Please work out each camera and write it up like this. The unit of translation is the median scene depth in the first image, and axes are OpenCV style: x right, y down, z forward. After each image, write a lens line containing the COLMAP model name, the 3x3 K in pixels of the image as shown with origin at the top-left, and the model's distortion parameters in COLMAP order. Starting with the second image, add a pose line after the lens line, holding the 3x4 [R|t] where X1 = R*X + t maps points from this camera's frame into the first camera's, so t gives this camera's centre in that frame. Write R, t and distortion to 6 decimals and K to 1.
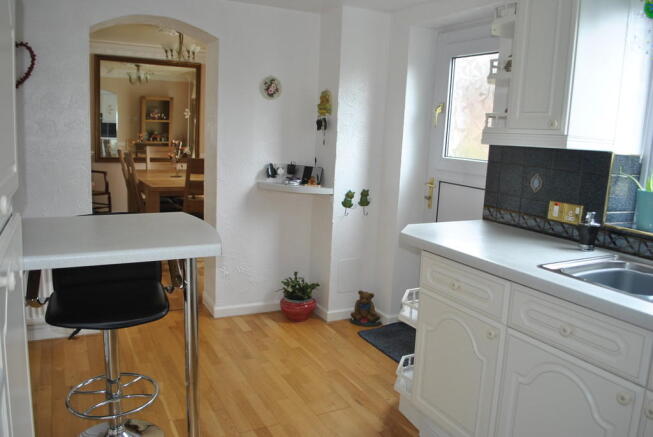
lens RADIAL K [[526.7, 0, 335.4], [0, 526.7, 219.1], [0, 0, 1]] dist [-0.072430, -0.001883]
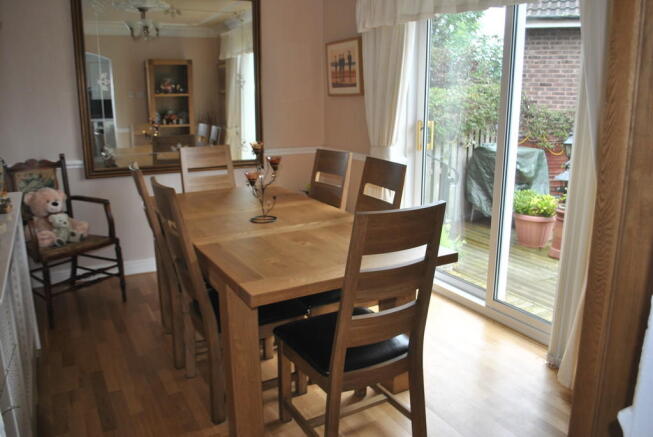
lens RADIAL K [[526.7, 0, 335.4], [0, 526.7, 219.1], [0, 0, 1]] dist [-0.072430, -0.001883]
pose [[0.998728, -0.050430, -0.000273, -0.130724], [0.050326, 0.996282, 0.069927, -0.060499], [-0.003254, -0.069852, 0.997552, 0.290979]]
